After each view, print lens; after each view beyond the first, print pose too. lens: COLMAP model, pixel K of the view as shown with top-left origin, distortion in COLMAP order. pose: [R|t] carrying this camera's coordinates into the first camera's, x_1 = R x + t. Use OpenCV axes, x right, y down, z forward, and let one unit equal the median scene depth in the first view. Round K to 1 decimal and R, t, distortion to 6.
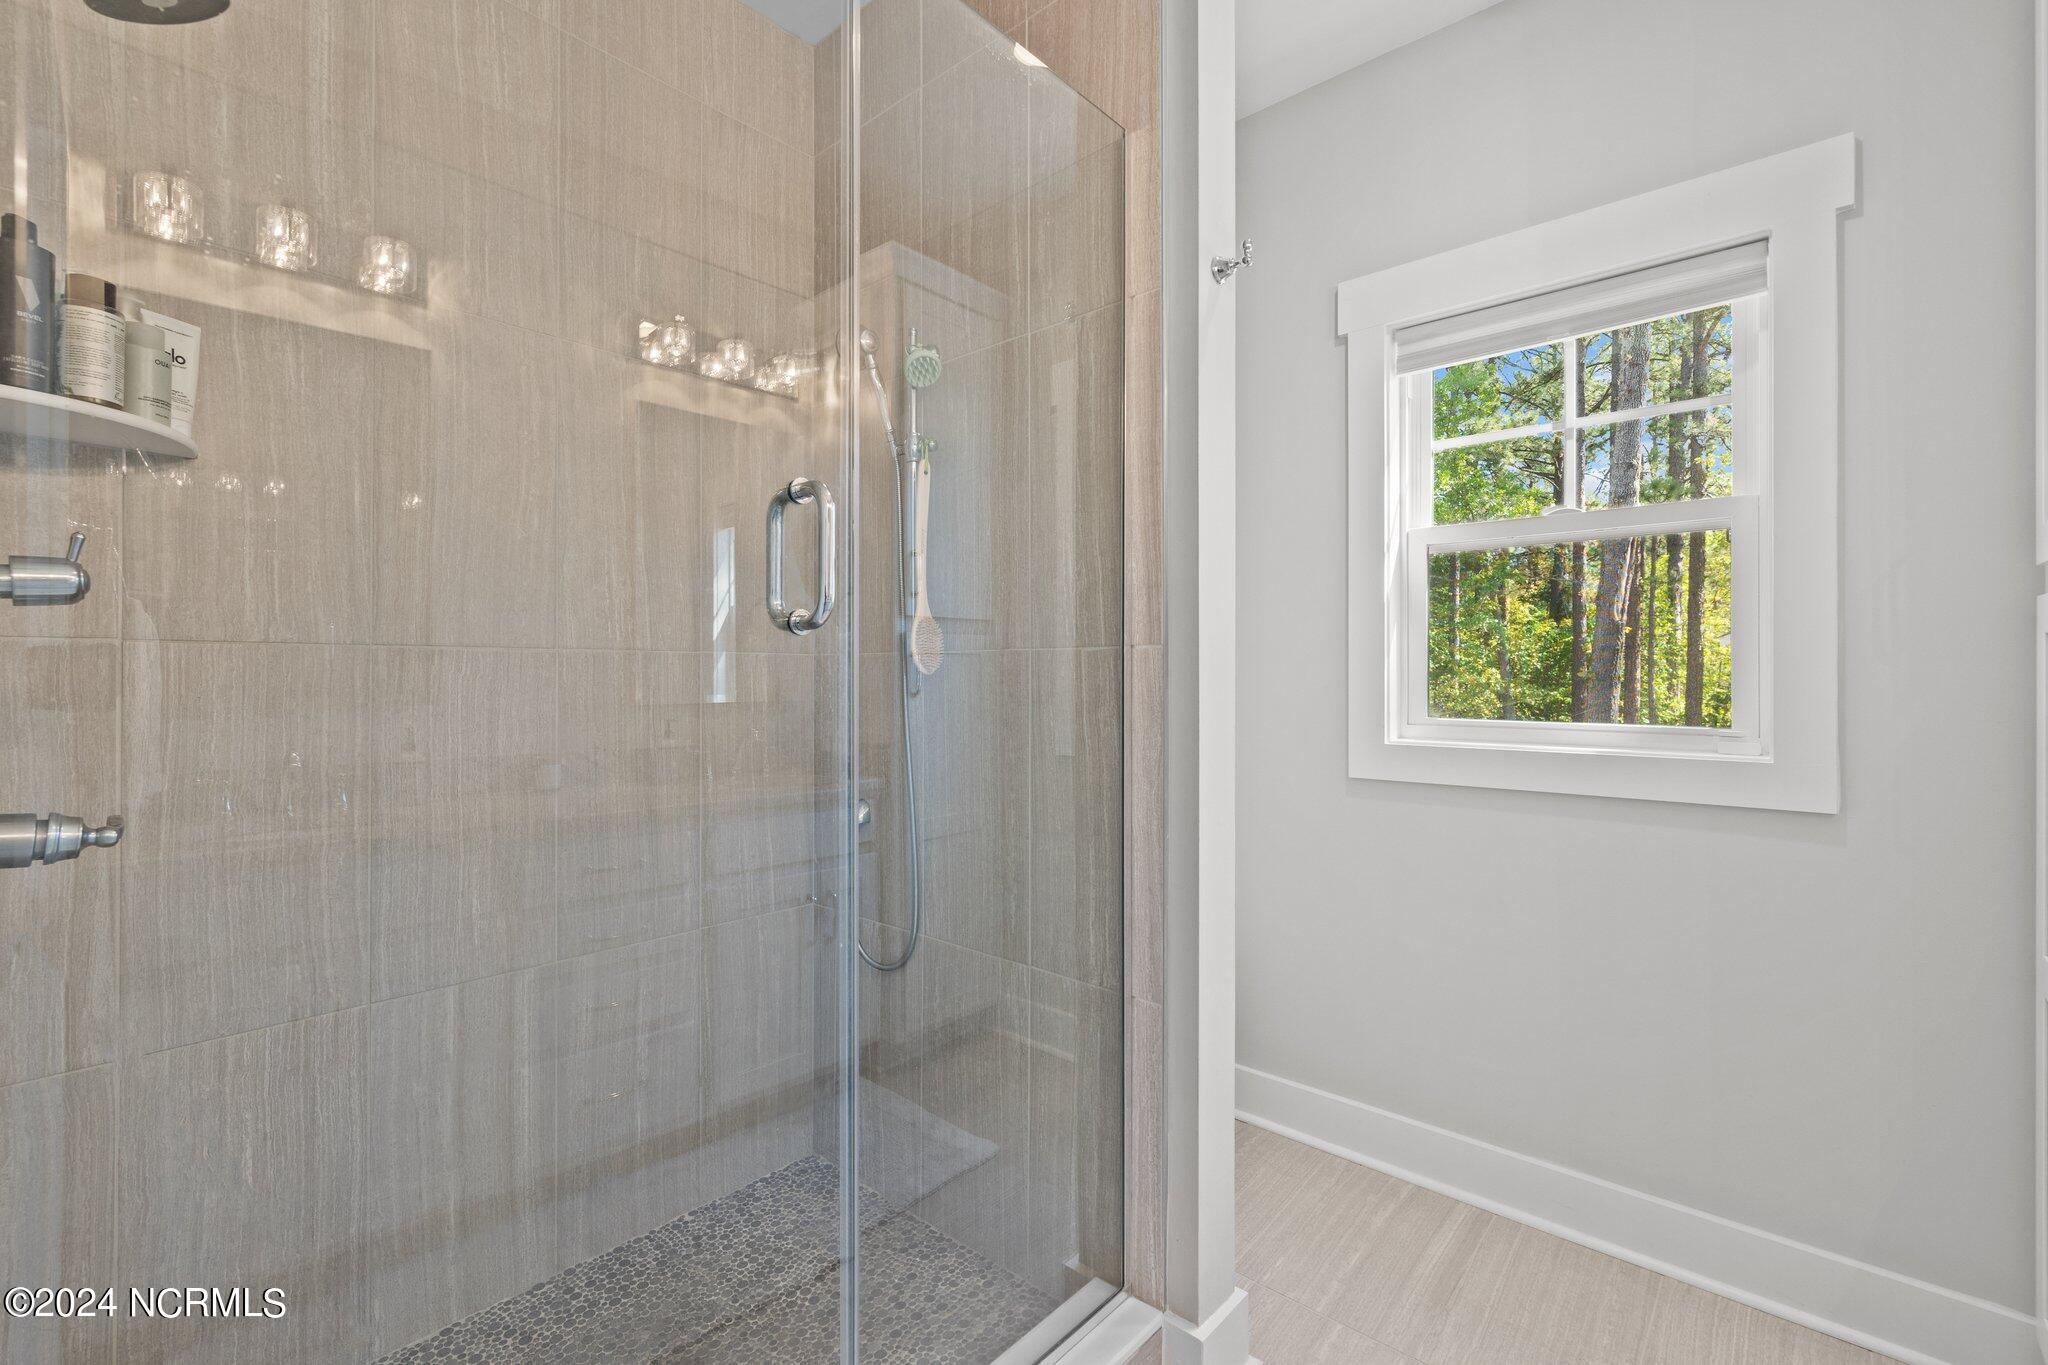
lens RADIAL K [[895.4, 0, 1016.4], [0, 895.4, 672.8], [0, 0, 1]] dist [0.002613, -0.000552]
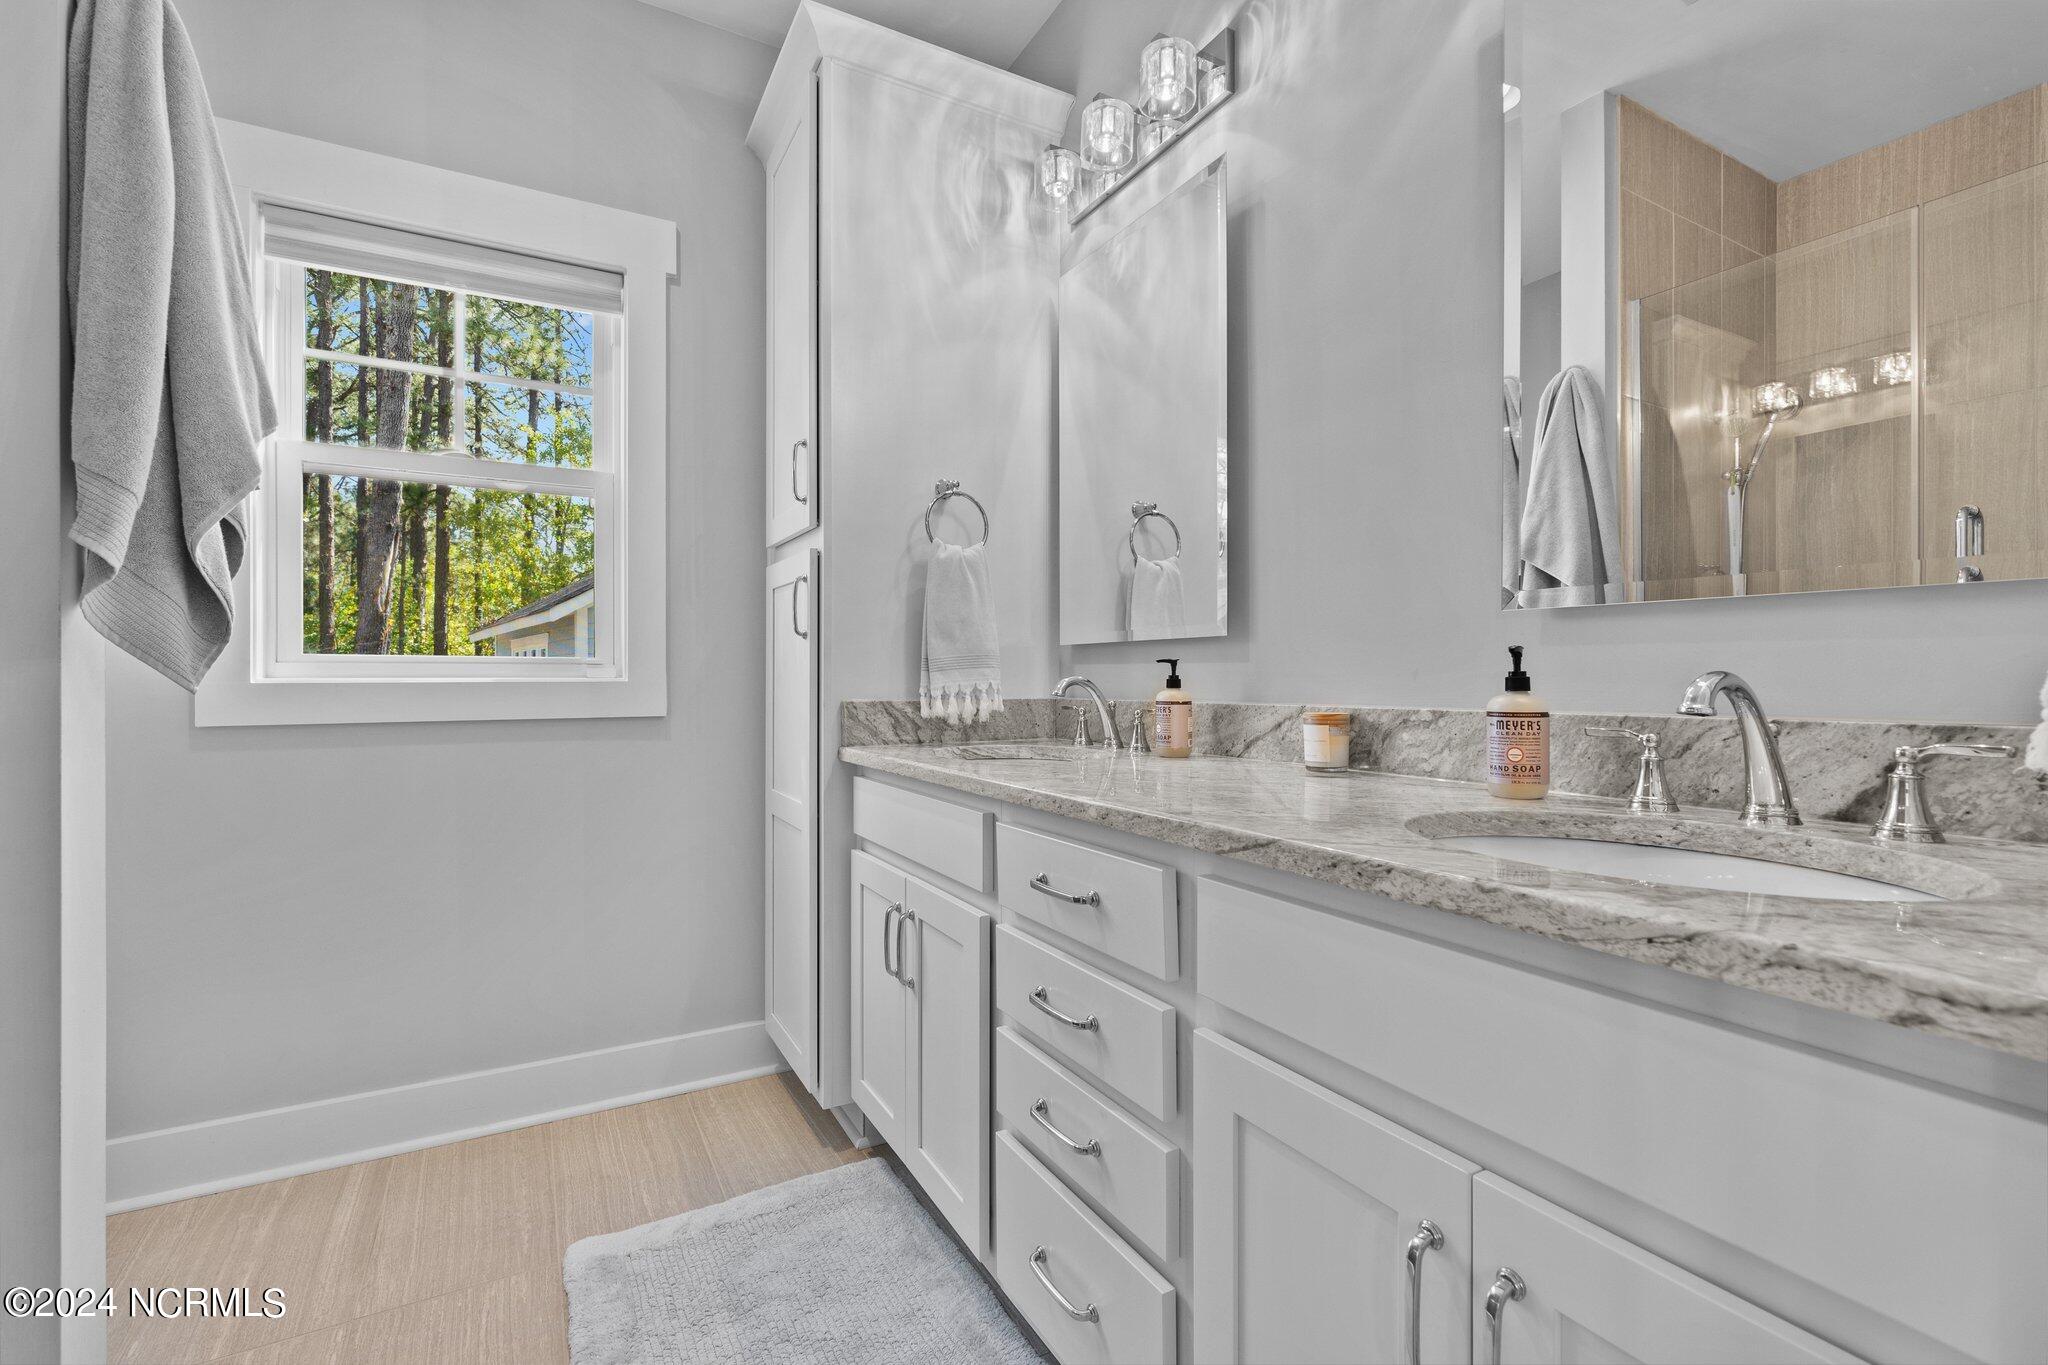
lens RADIAL K [[895.4, 0, 982.7], [0, 895.4, 687.2], [0, 0, 1]] dist [0.002613, -0.000552]
pose [[0.346189, -0.000587, 0.938165, -0.161151], [-0.002734, 0.999995, 0.001635, 0.088806], [-0.938161, -0.003131, 0.346185, 0.060412]]
